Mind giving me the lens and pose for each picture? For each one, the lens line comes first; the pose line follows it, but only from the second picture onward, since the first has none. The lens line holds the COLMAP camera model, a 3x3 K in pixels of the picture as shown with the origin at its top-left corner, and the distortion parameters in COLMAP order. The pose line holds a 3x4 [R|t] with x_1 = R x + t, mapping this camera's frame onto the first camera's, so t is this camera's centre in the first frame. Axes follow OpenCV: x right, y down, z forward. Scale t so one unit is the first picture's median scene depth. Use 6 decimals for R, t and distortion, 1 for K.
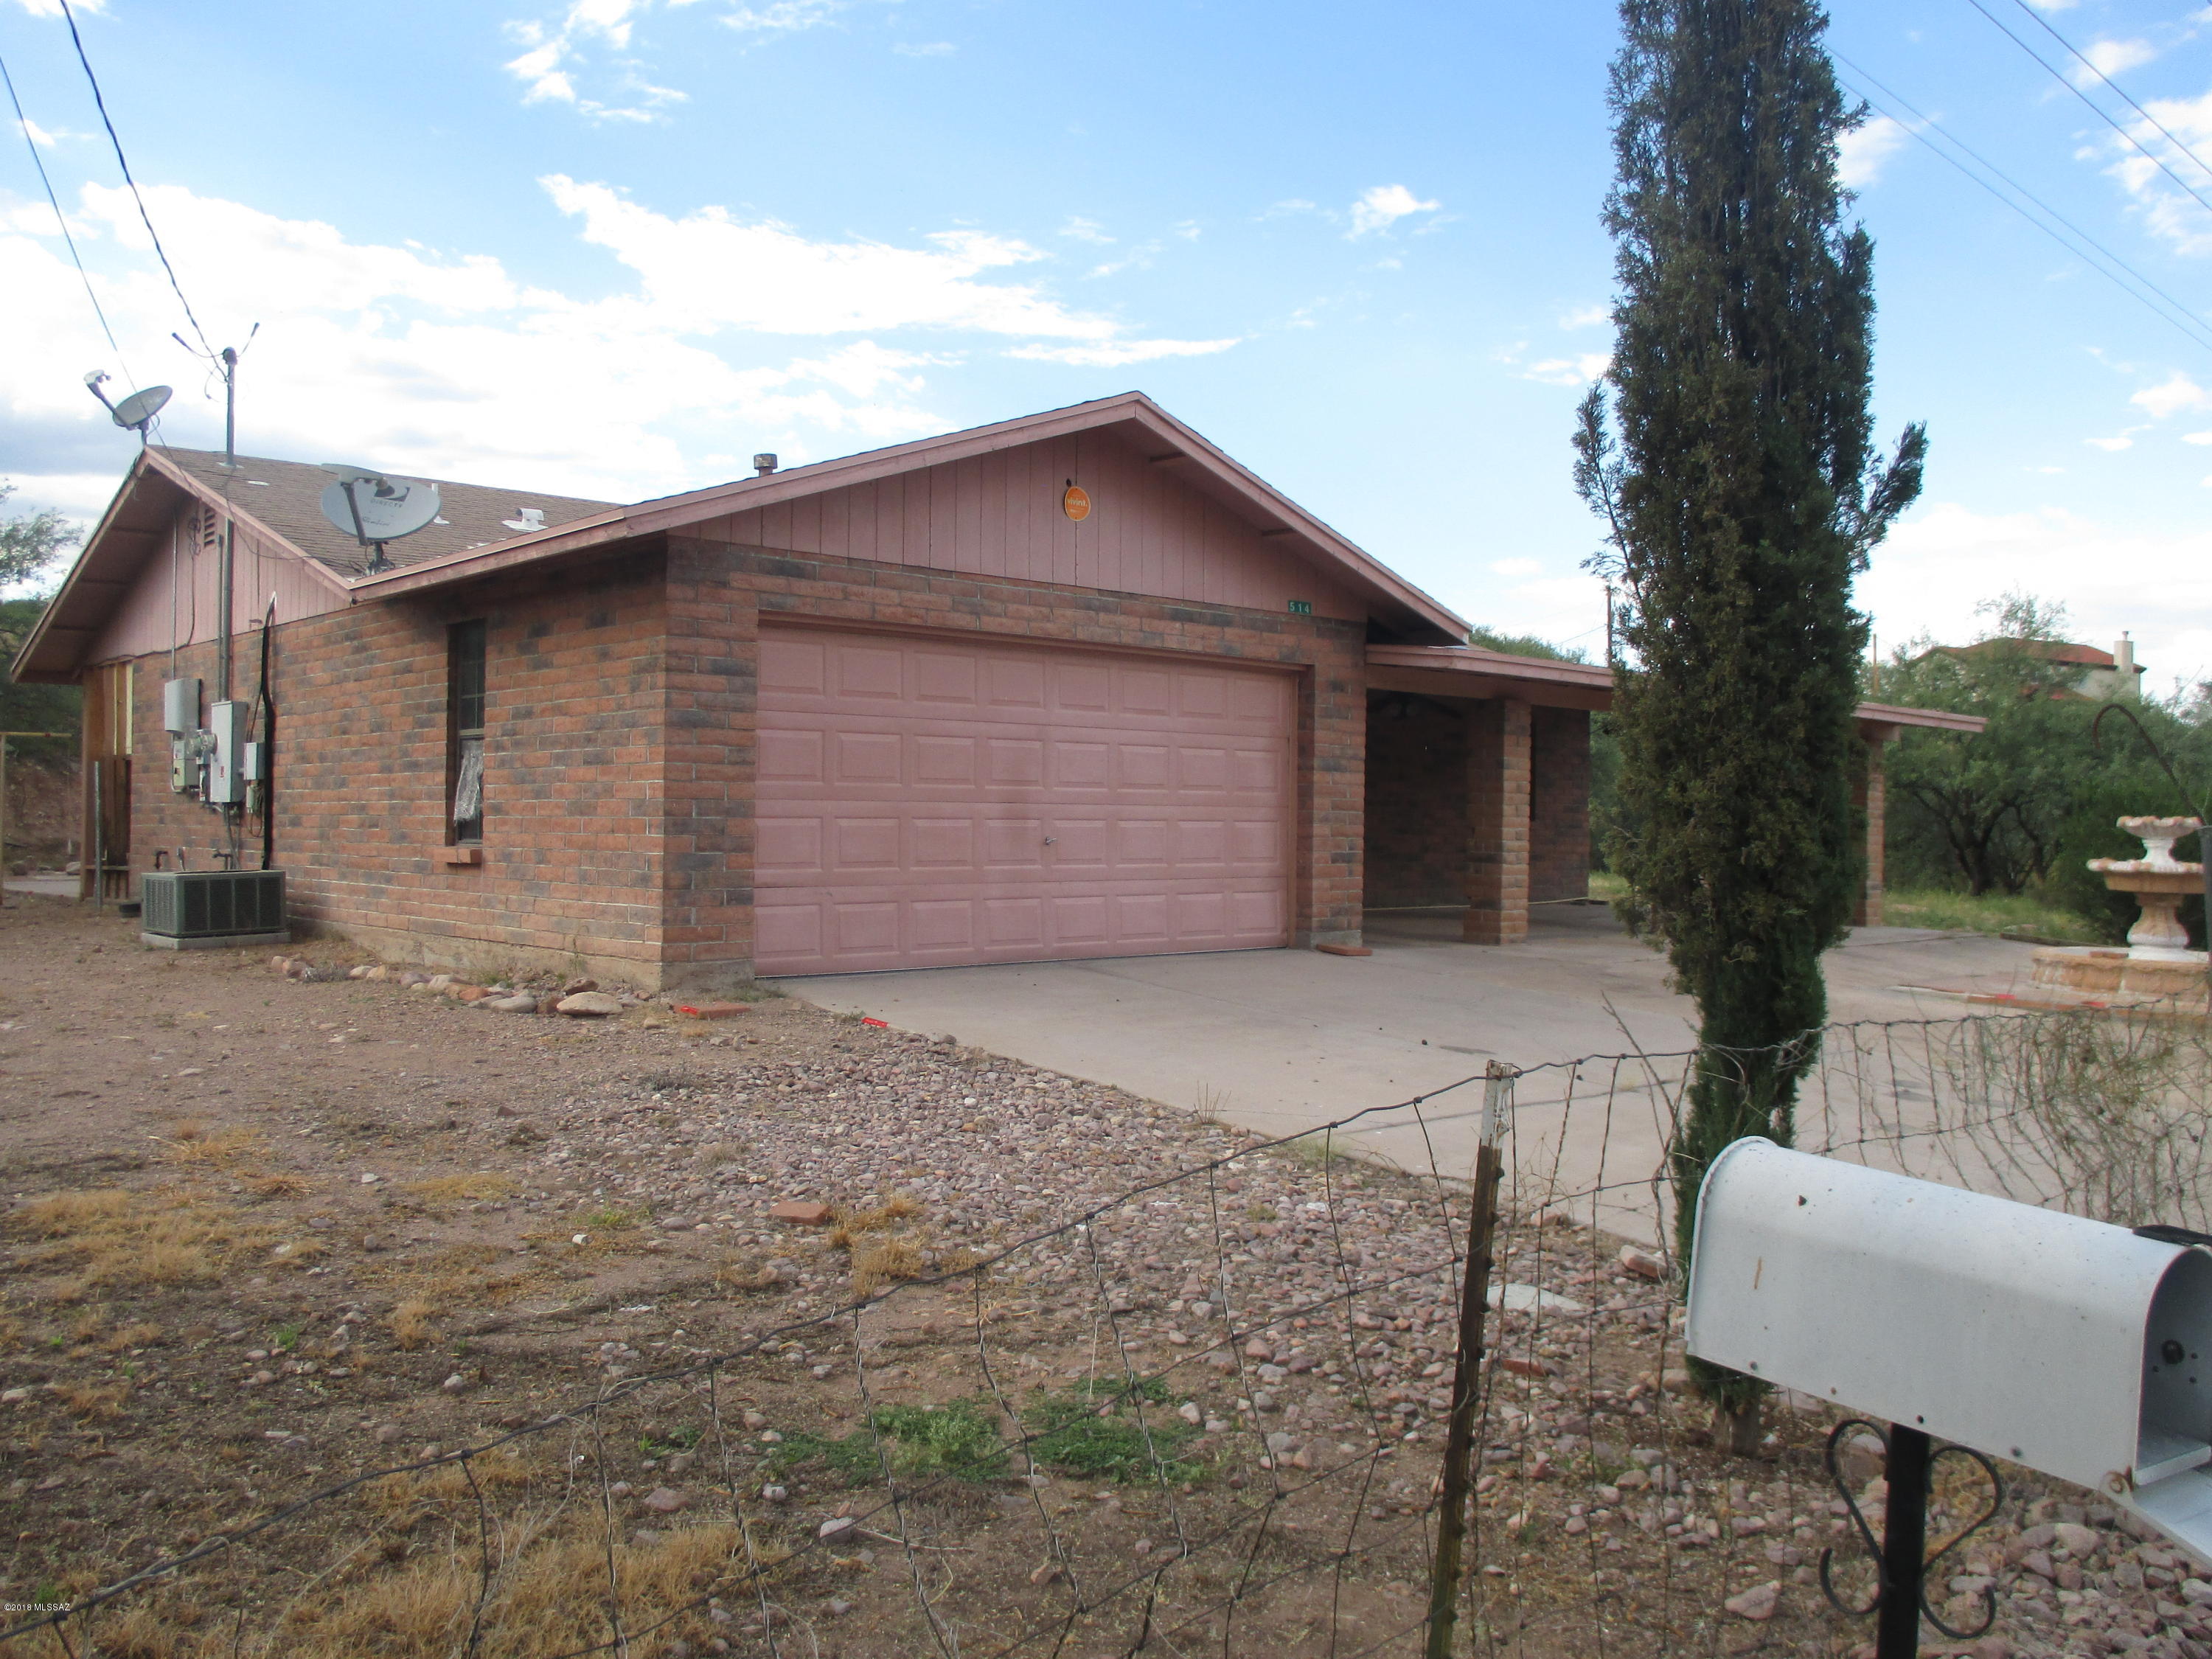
lens RADIAL K [[1835.1, 0, 1105.3], [0, 1835.1, 830.7], [0, 0, 1]] dist [-0.037775, -0.005937]
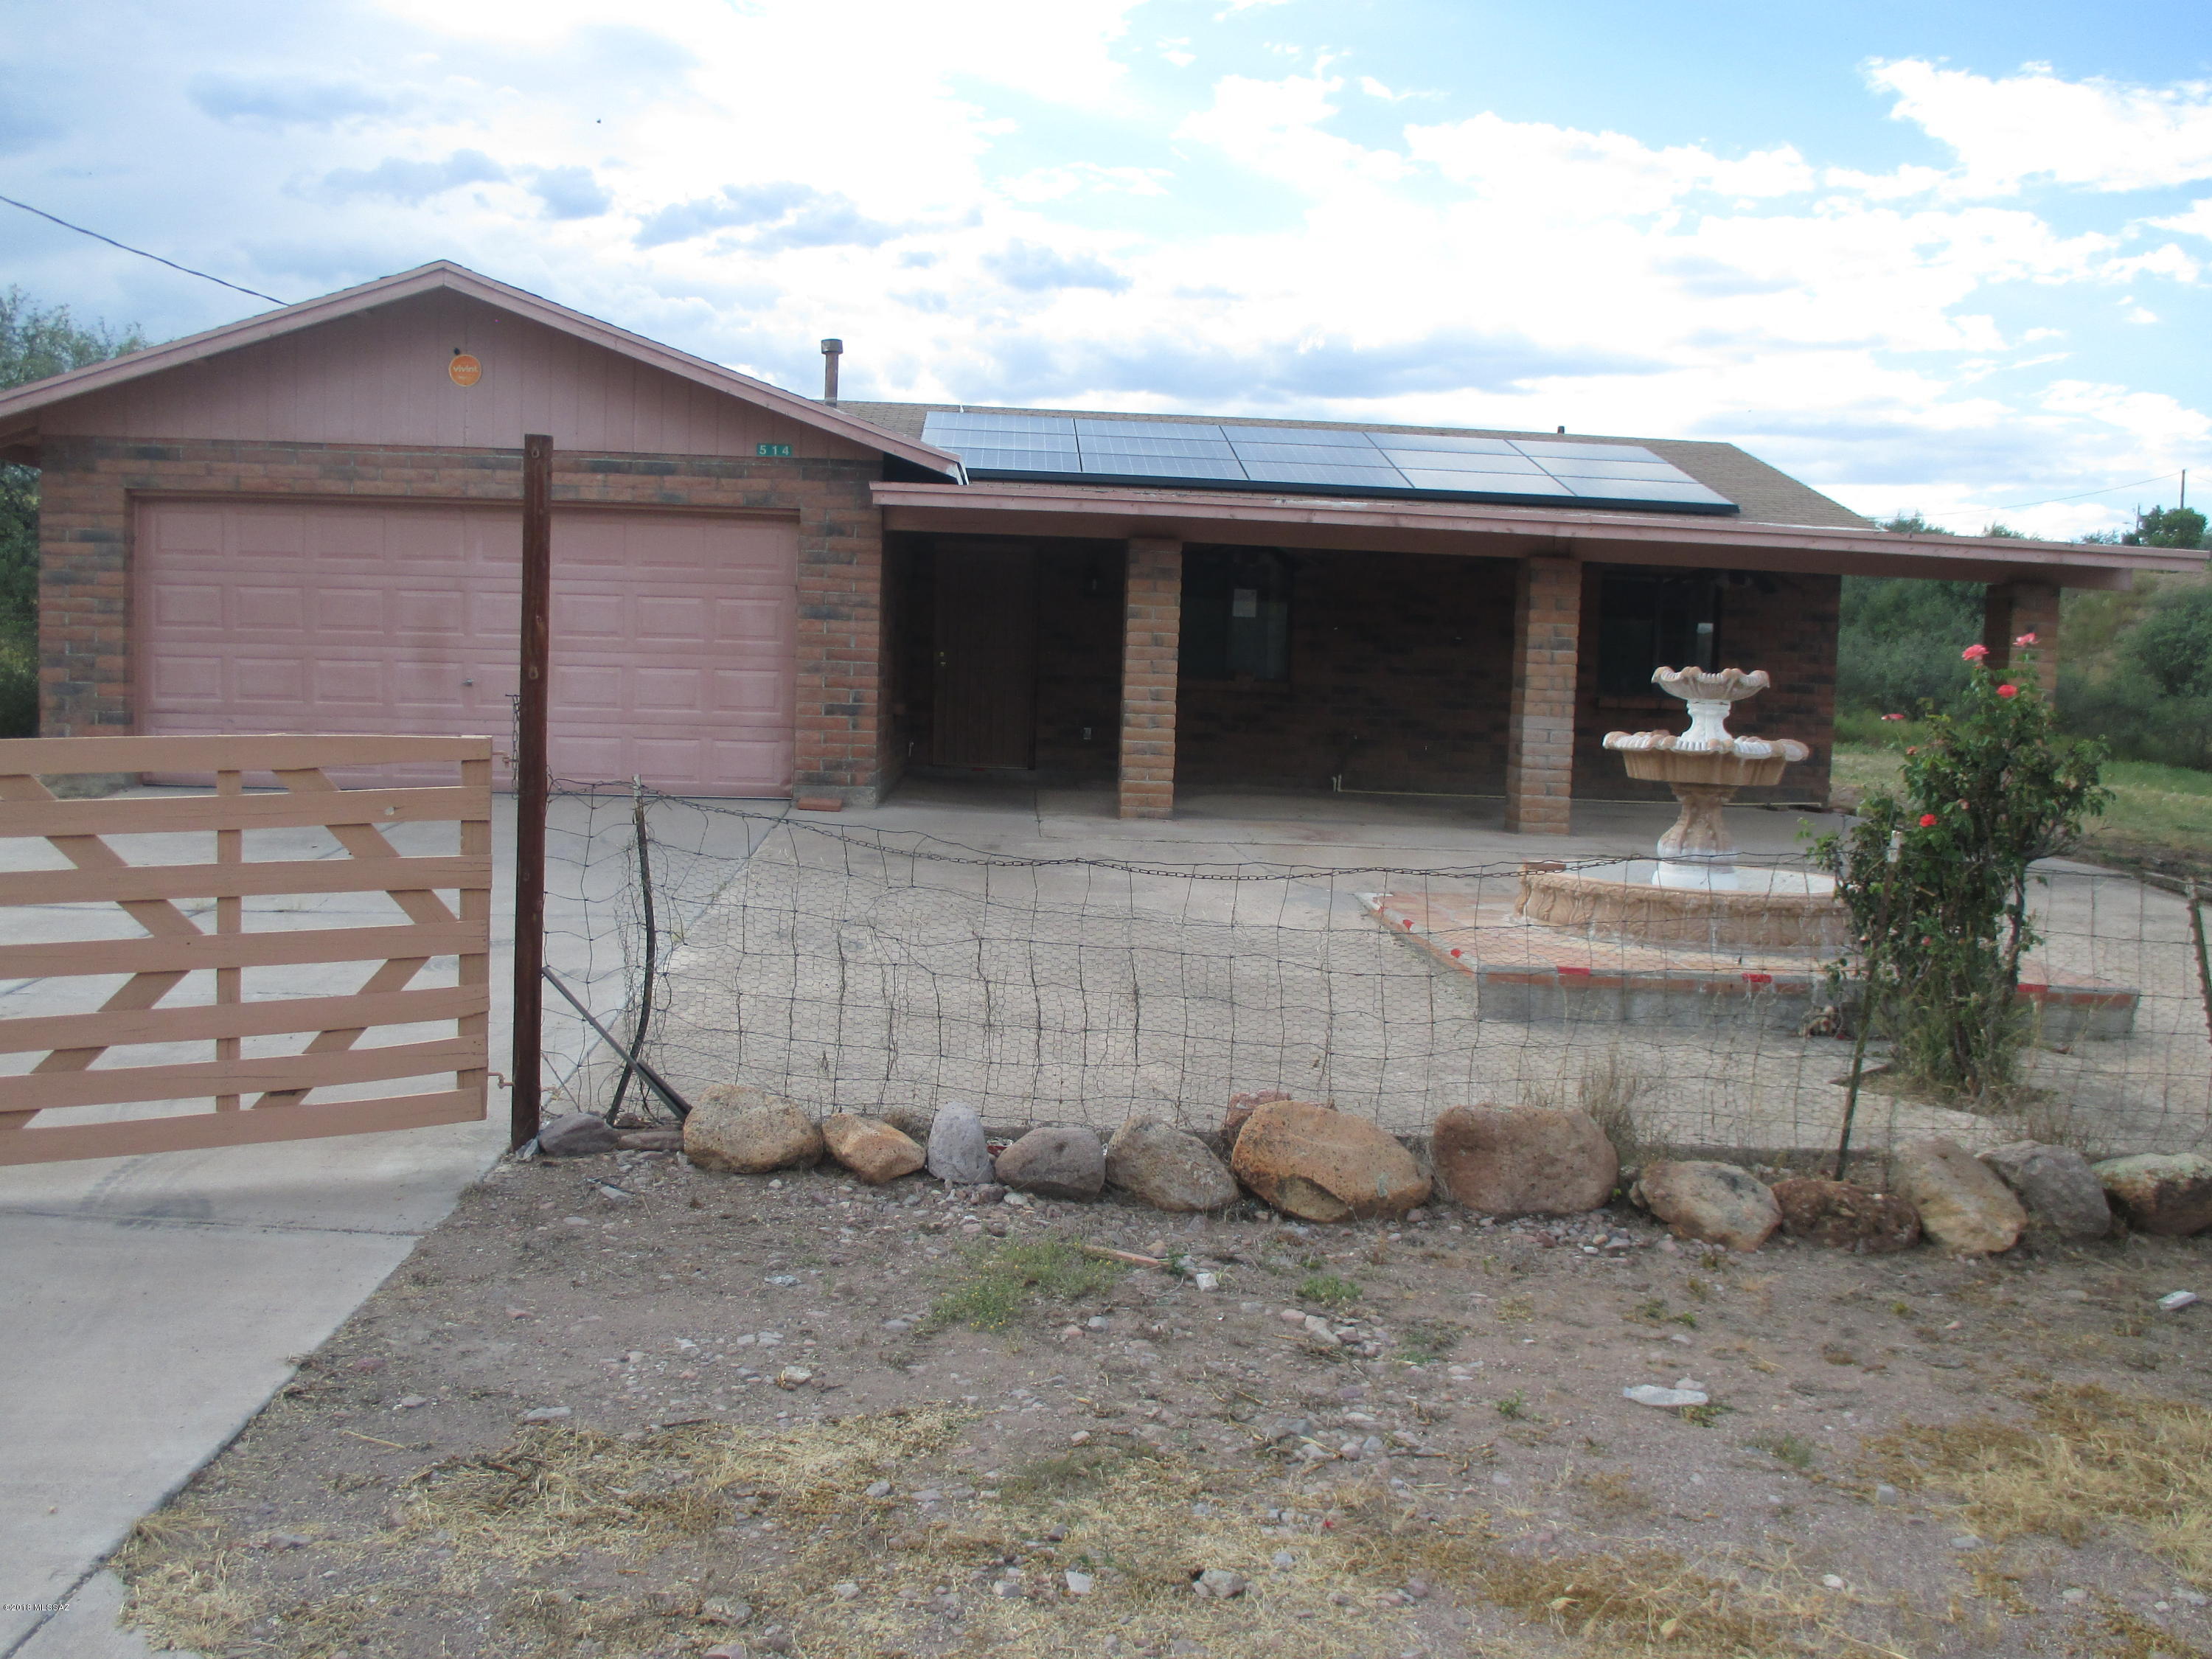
lens RADIAL K [[1835.1, 0, 1105.2], [0, 1835.1, 829.3], [0, 0, 1]] dist [-0.037775, -0.005937]
pose [[0.774046, 0.057036, -0.630555, 0.919089], [-0.023305, 0.997826, 0.061648, 0.016204], [0.632701, -0.033023, 0.773692, 0.375093]]
